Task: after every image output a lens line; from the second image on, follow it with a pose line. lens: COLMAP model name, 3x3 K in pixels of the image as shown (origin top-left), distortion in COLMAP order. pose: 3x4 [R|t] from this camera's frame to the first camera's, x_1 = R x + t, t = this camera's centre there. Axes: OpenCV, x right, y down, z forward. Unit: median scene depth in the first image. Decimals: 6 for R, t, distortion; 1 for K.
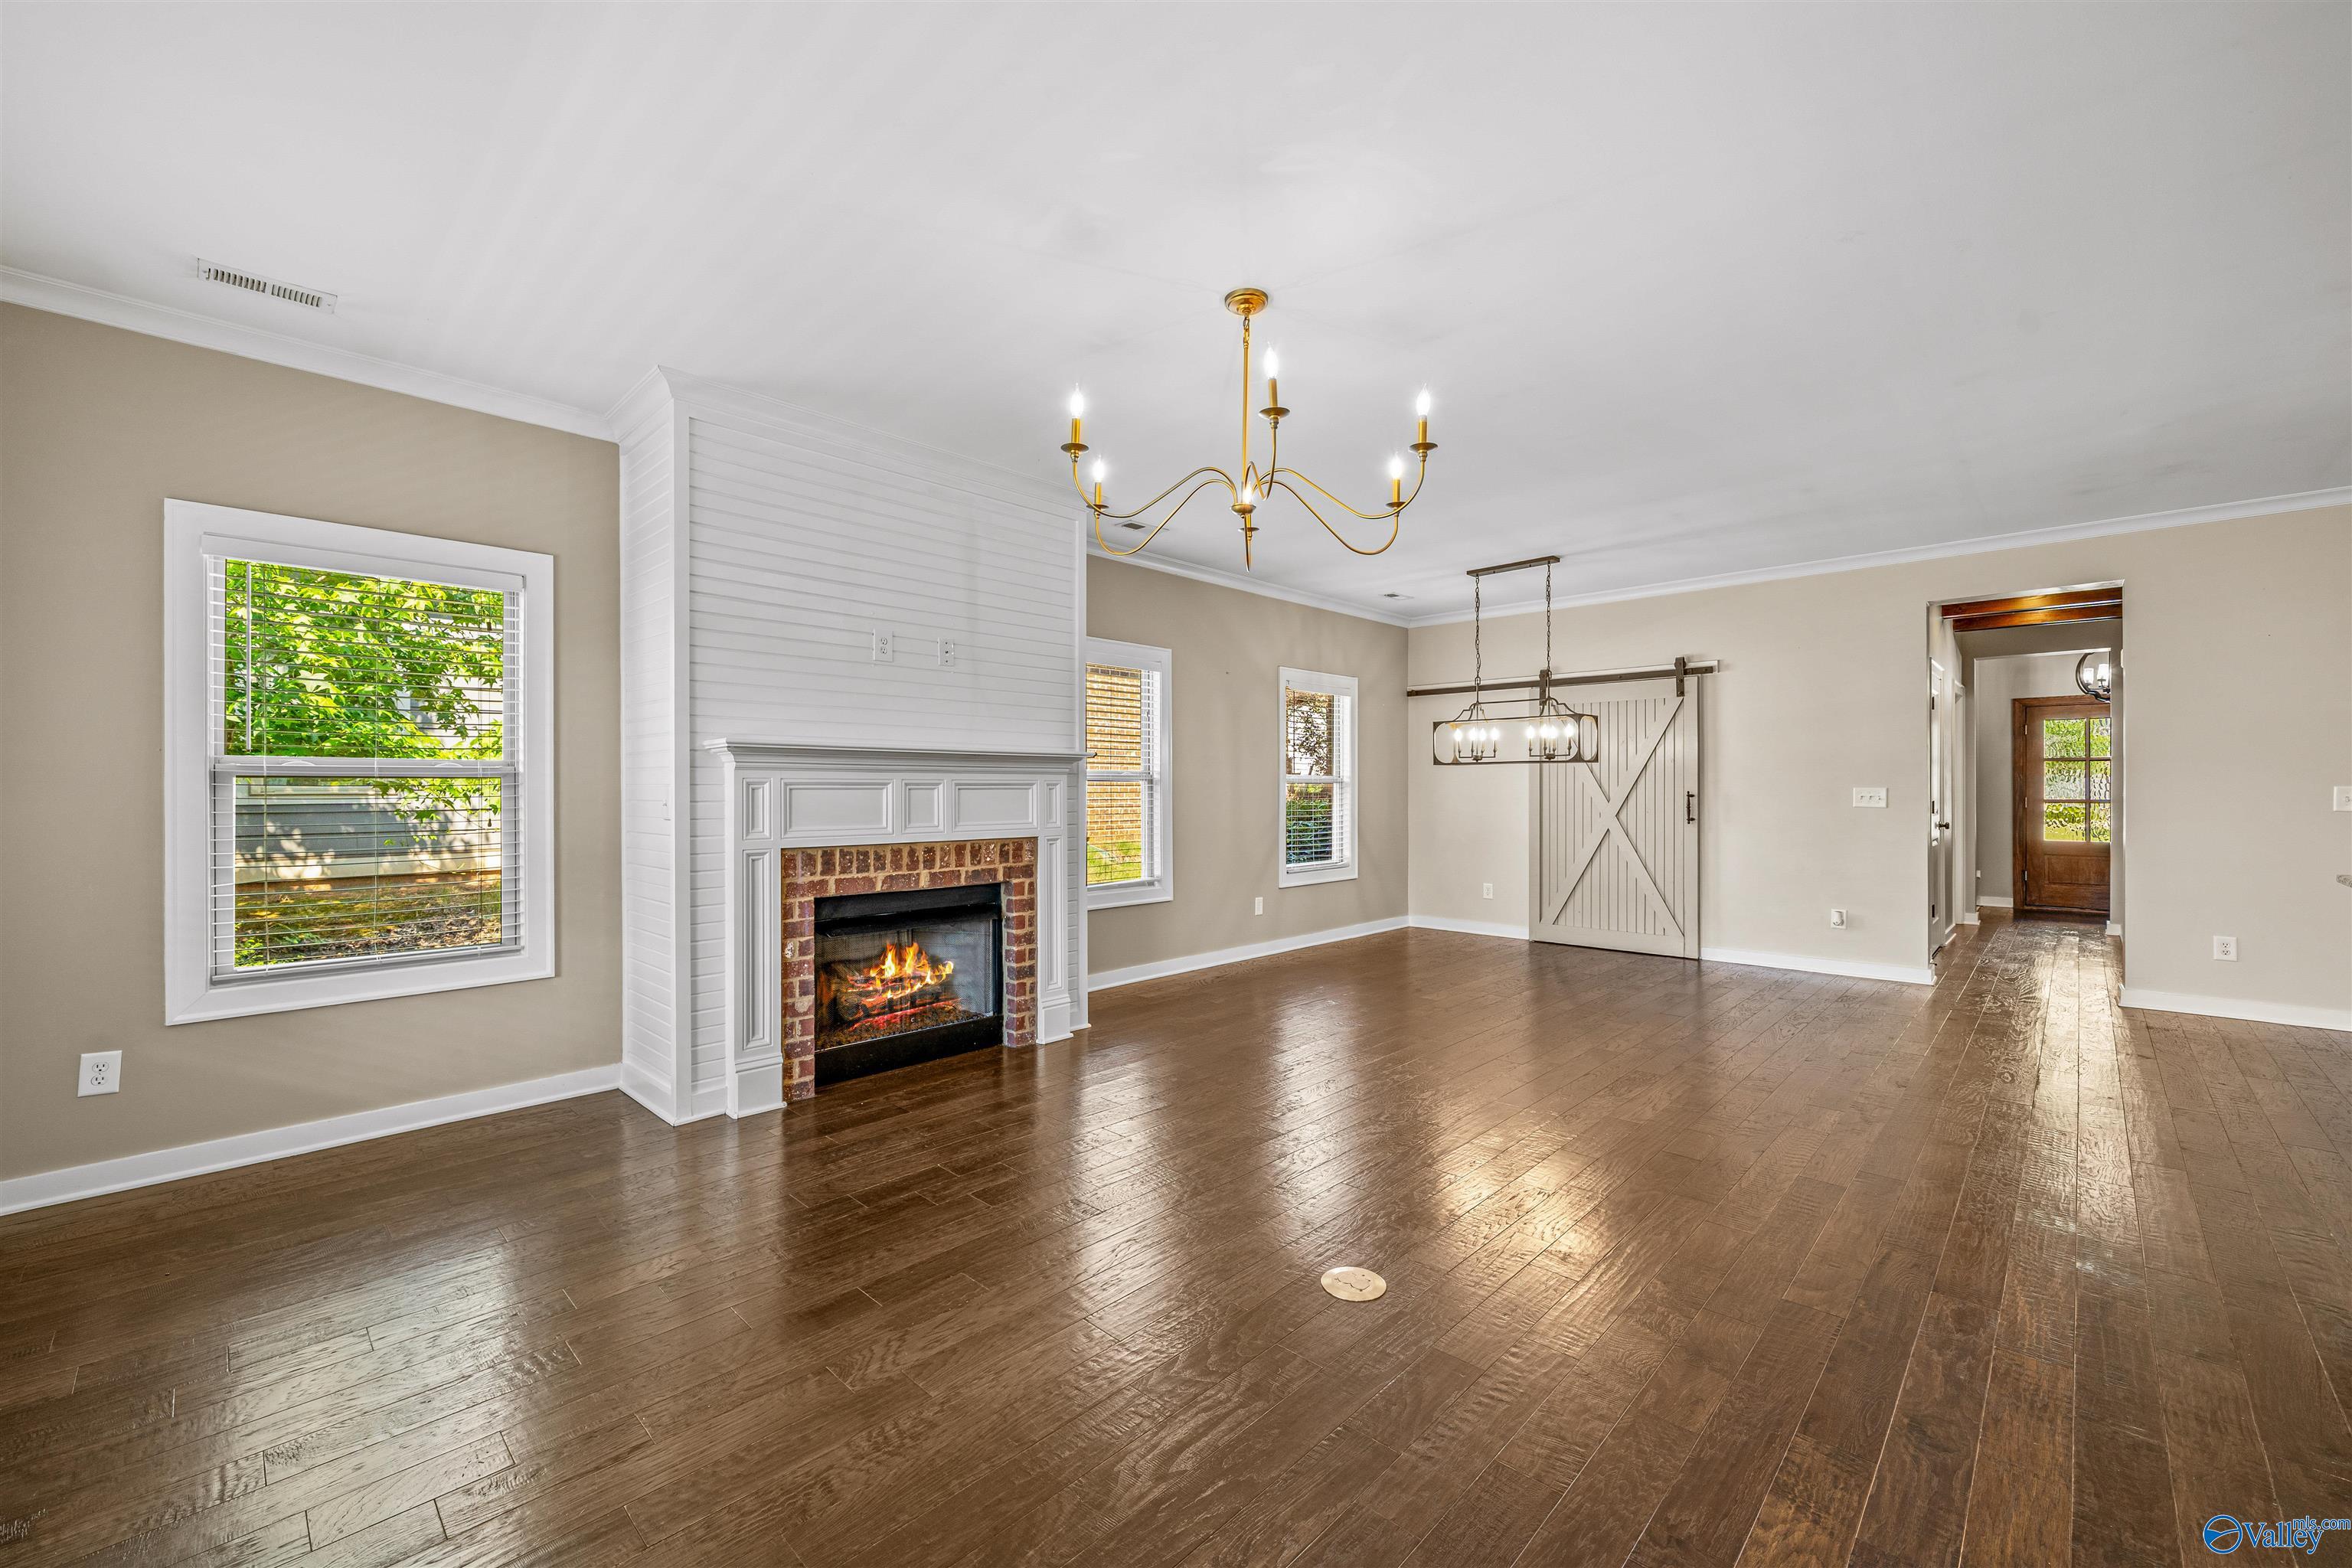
lens RADIAL K [[935.8, 0, 1156.7], [0, 935.8, 785.2], [0, 0, 1]] dist [-0.003072, -0.000074]
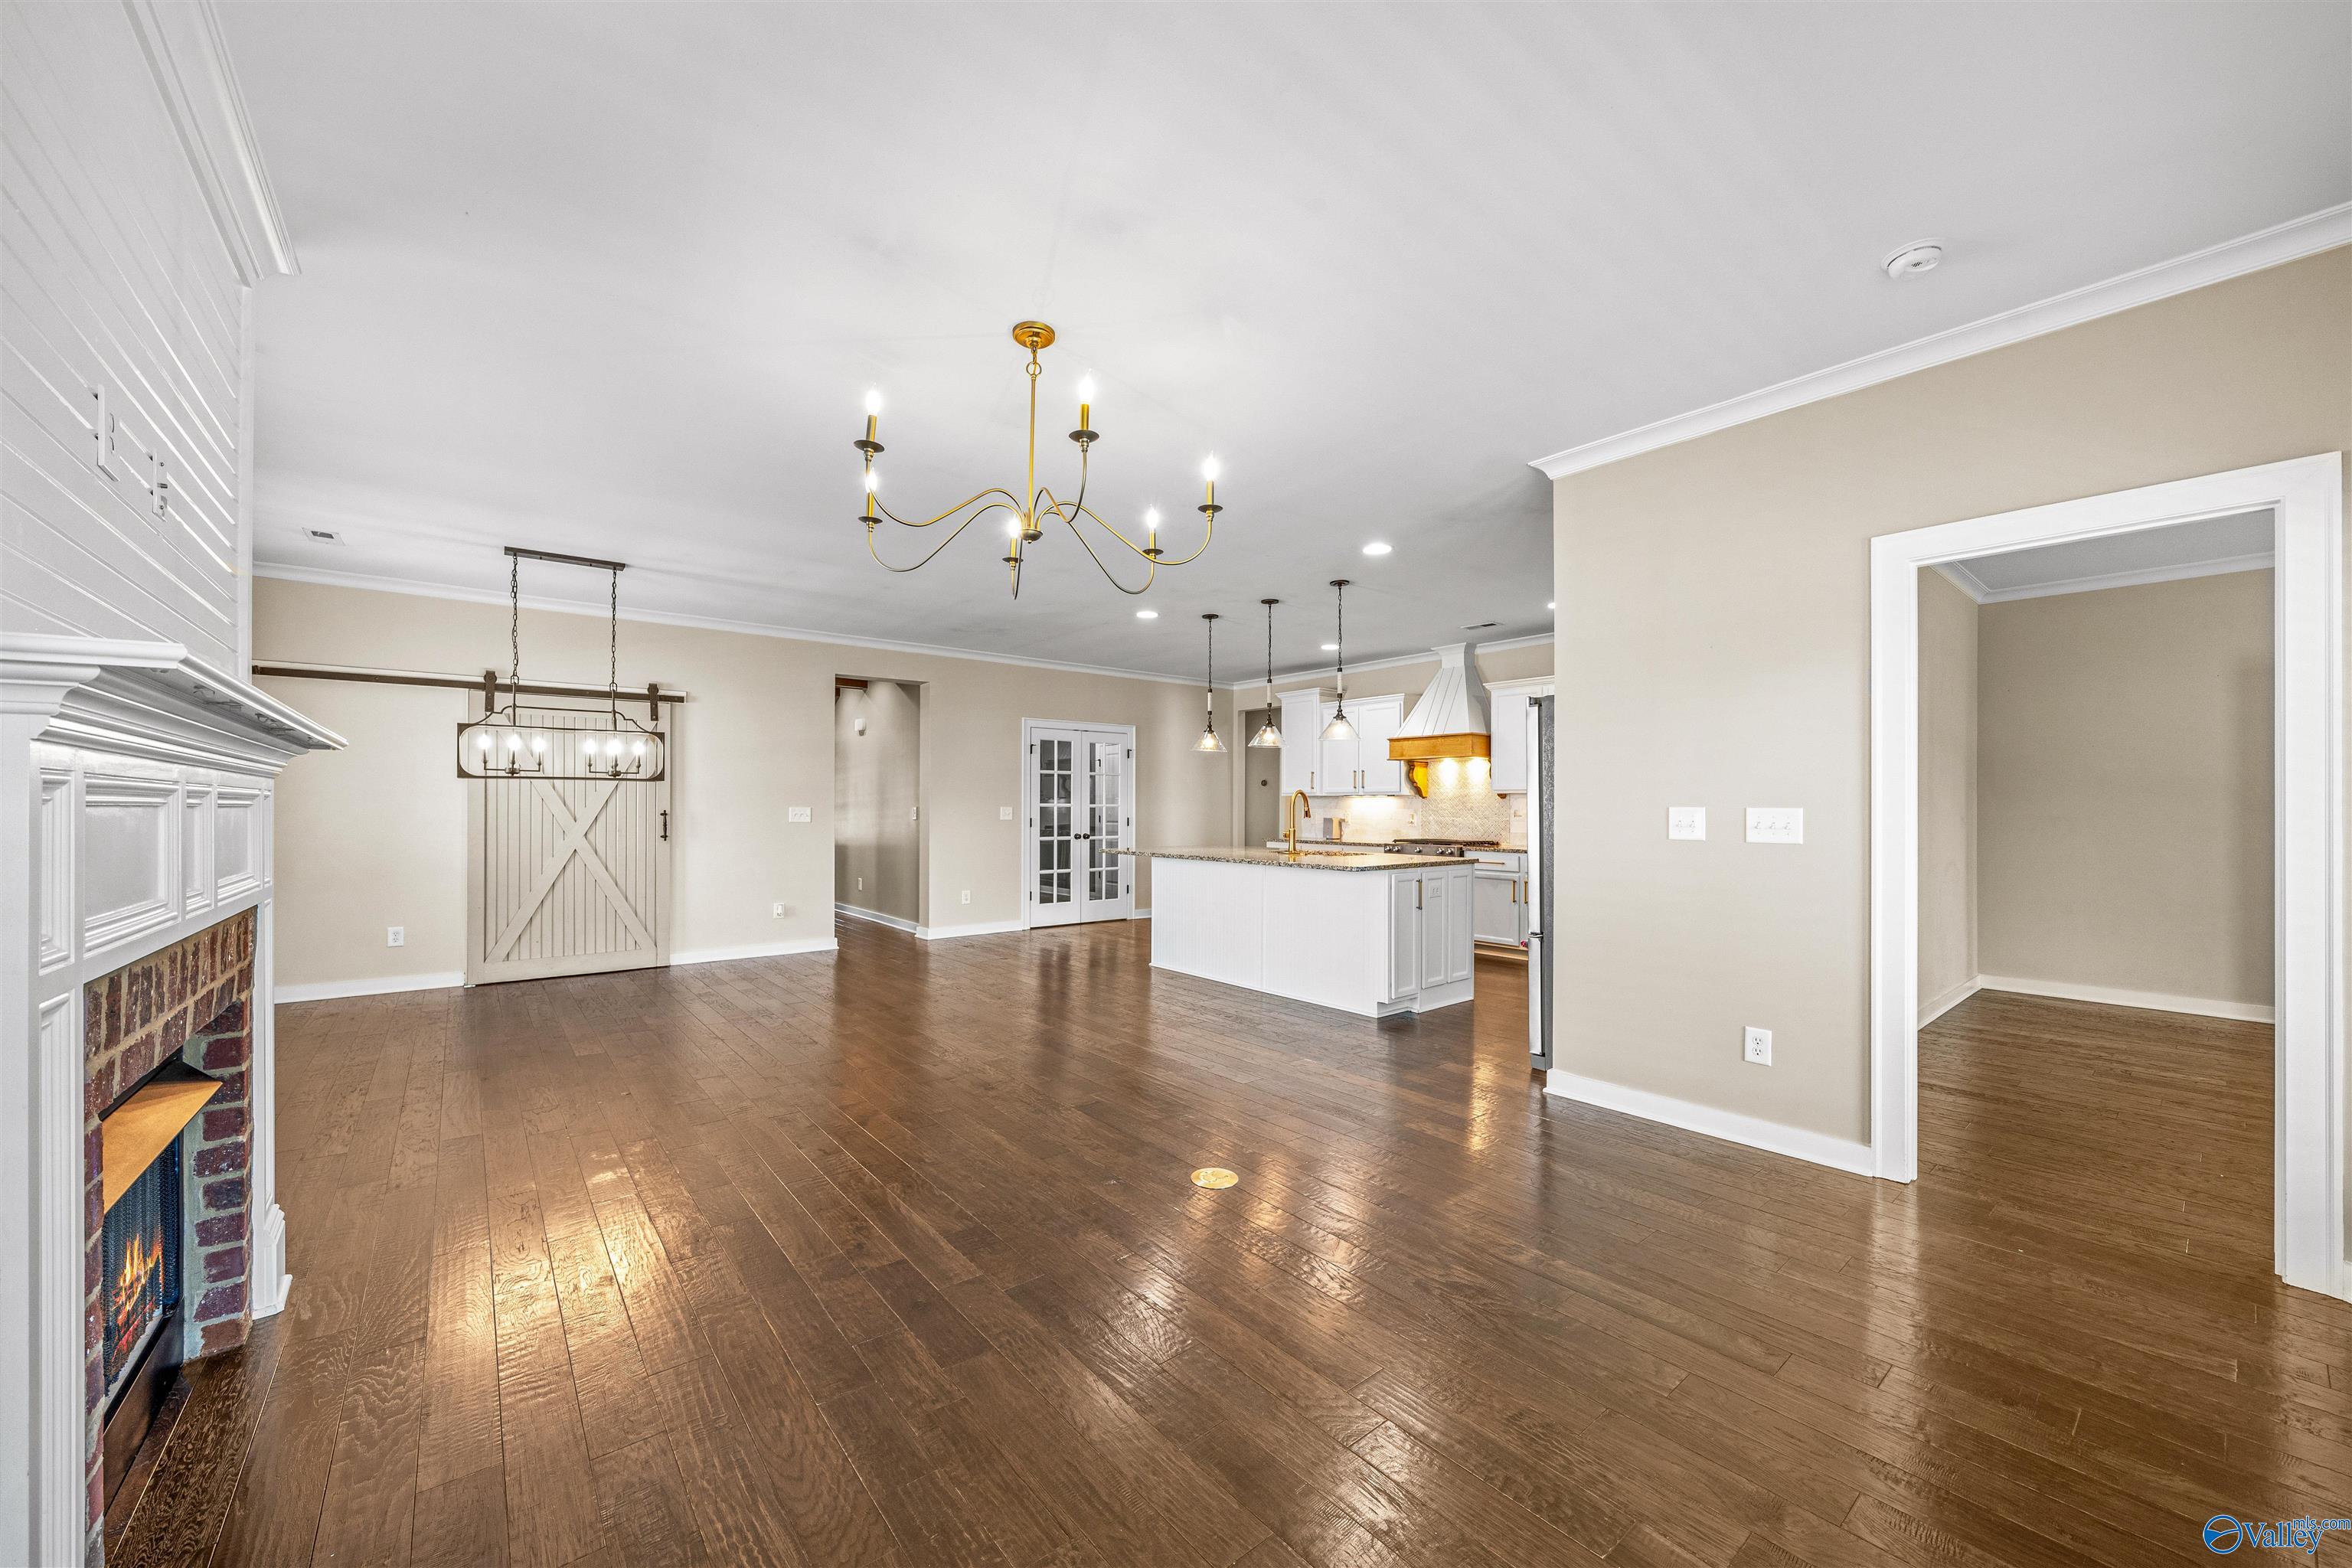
lens RADIAL K [[879.2, 0, 1156.3], [0, 879.2, 802.6], [0, 0, 1]] dist [-0.001628, 0.000352]
pose [[0.121293, 0.006962, 0.992592, -0.558230], [-0.006416, 0.999960, -0.006230, 0.000710], [-0.992596, -0.005613, 0.121333, 0.492039]]
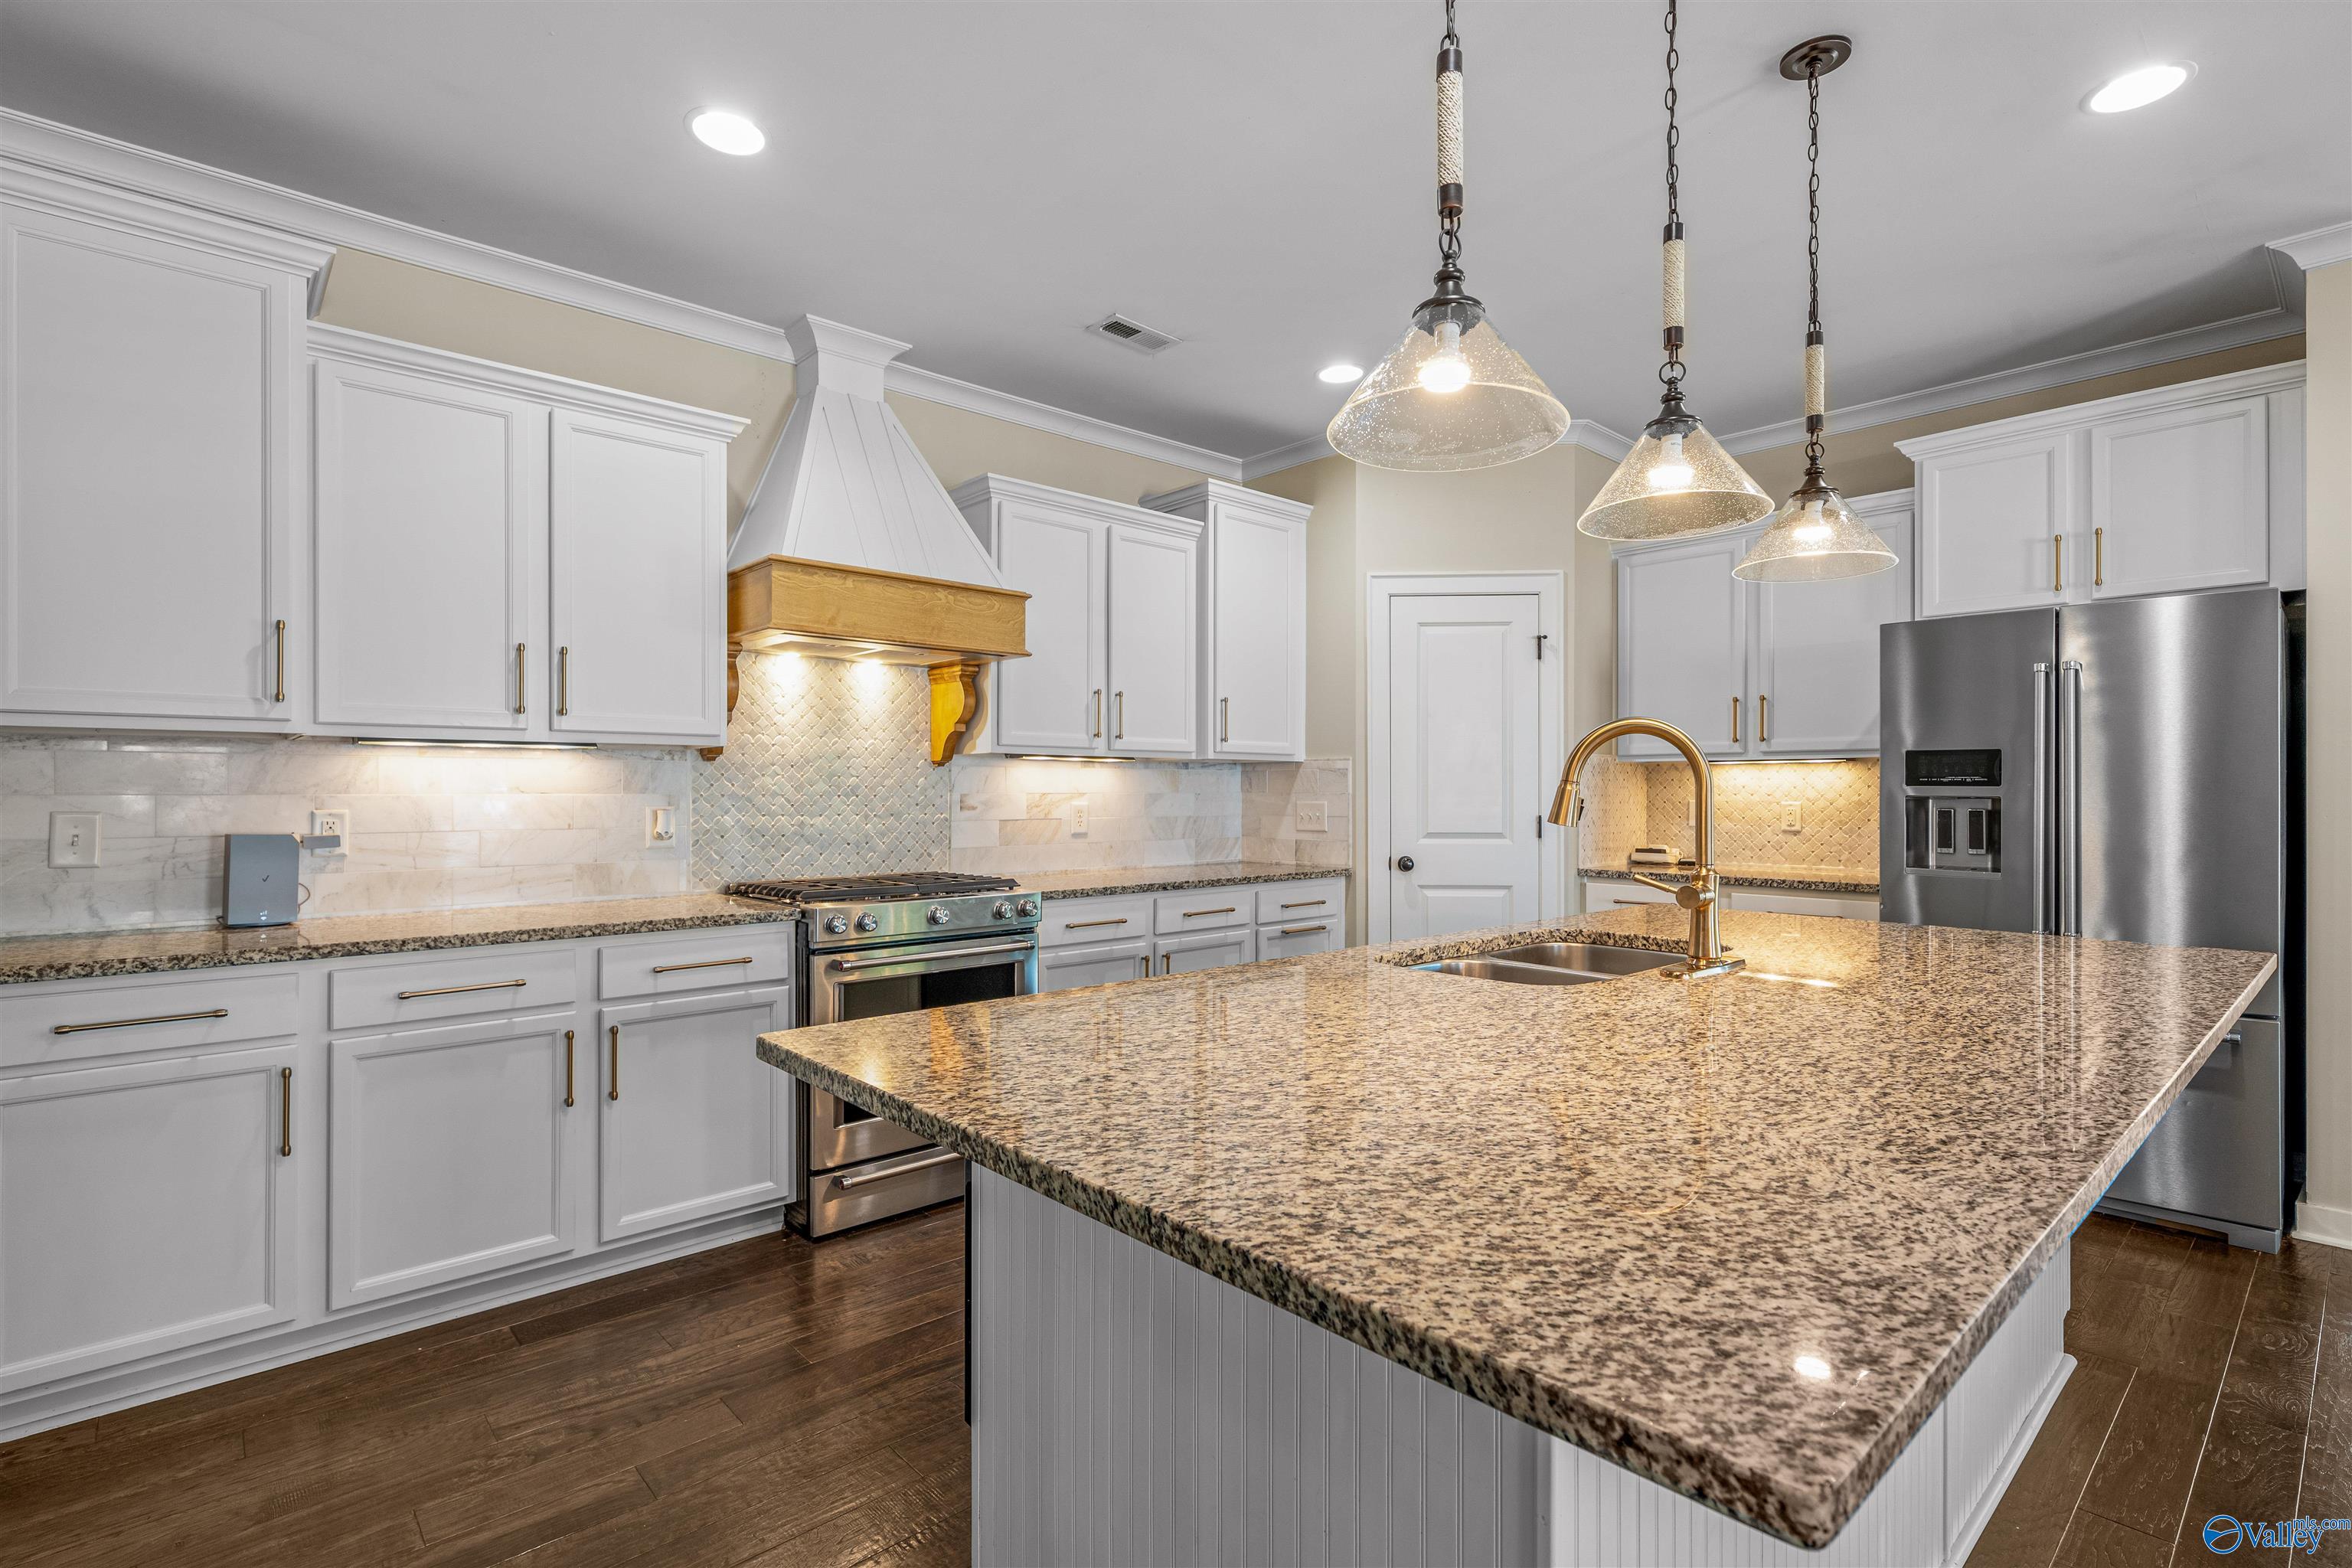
lens RADIAL K [[1106.2, 0, 1159.9], [0, 1106.2, 782.4], [0, 0, 1]] dist [-0.001088, -0.000032]
pose [[-0.997774, 0.002450, 0.066634, 1.080094], [0.001652, 0.999926, -0.012022, 0.001549], [-0.066659, -0.011885, -0.997705, 0.912719]]
